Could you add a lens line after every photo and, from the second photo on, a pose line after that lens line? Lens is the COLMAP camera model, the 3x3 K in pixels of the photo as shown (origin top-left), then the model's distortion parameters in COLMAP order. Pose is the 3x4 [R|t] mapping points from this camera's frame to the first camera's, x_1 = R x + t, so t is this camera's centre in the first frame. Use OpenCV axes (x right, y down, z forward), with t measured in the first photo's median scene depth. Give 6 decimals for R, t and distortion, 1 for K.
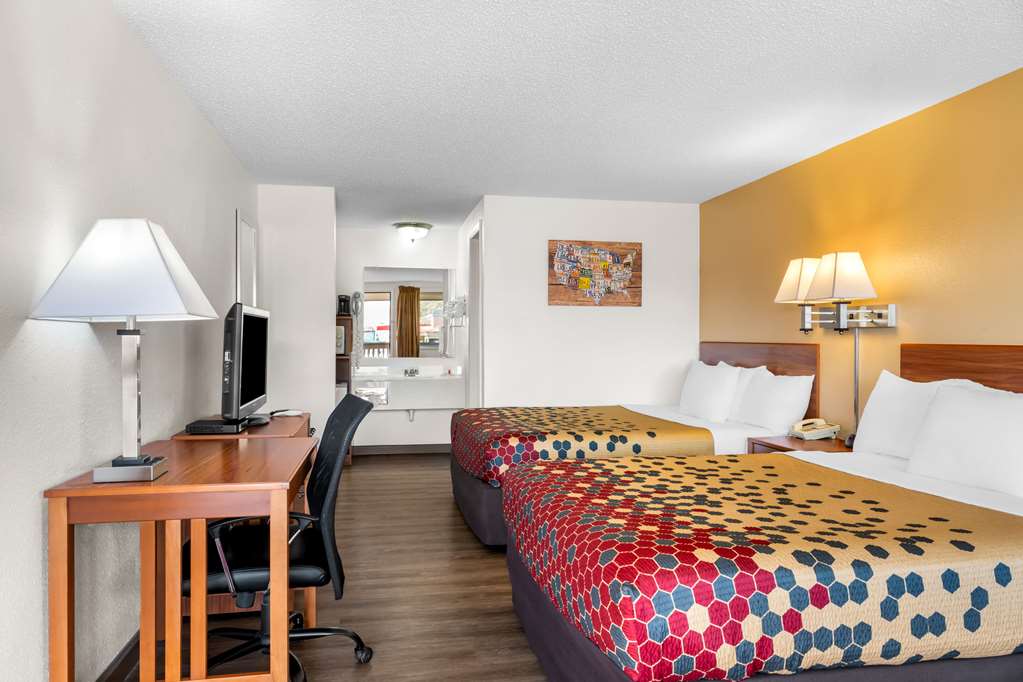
lens RADIAL K [[711.3, 0, 509.0], [0, 711.3, 339.6], [0, 0, 1]] dist [0.004165, 0.001981]
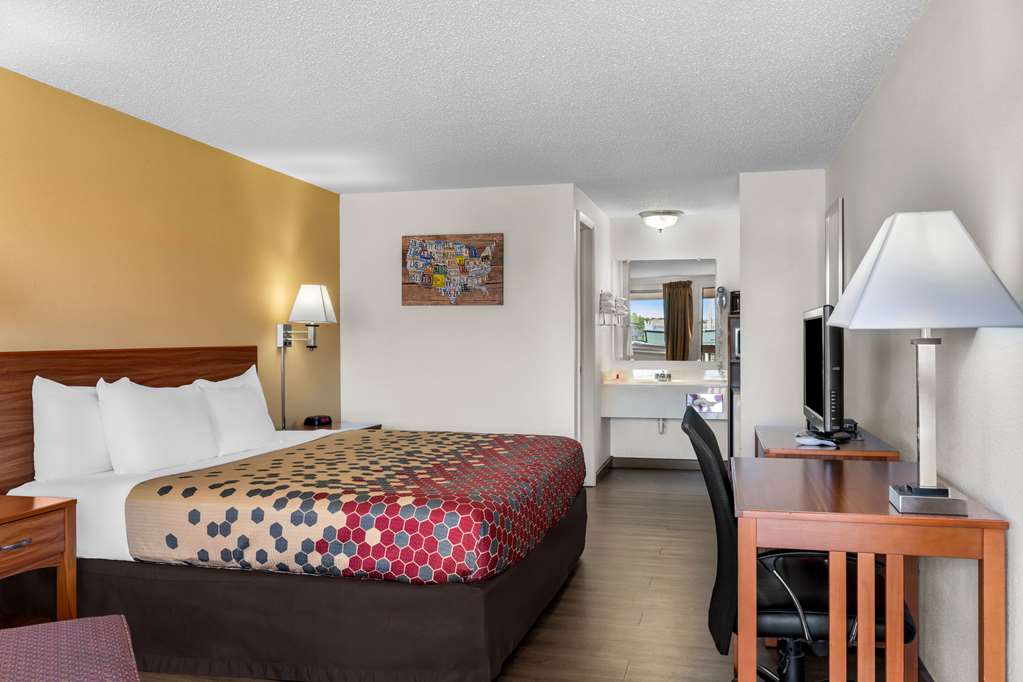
lens RADIAL K [[809.0, 0, 503.0], [0, 809.0, 331.8], [0, 0, 1]] dist [0.009445, 0.002908]
pose [[0.889036, -0.006525, -0.457791, 0.654380], [0.002422, 0.999951, -0.009550, -0.003092], [0.457831, 0.007382, 0.889009, 0.106339]]
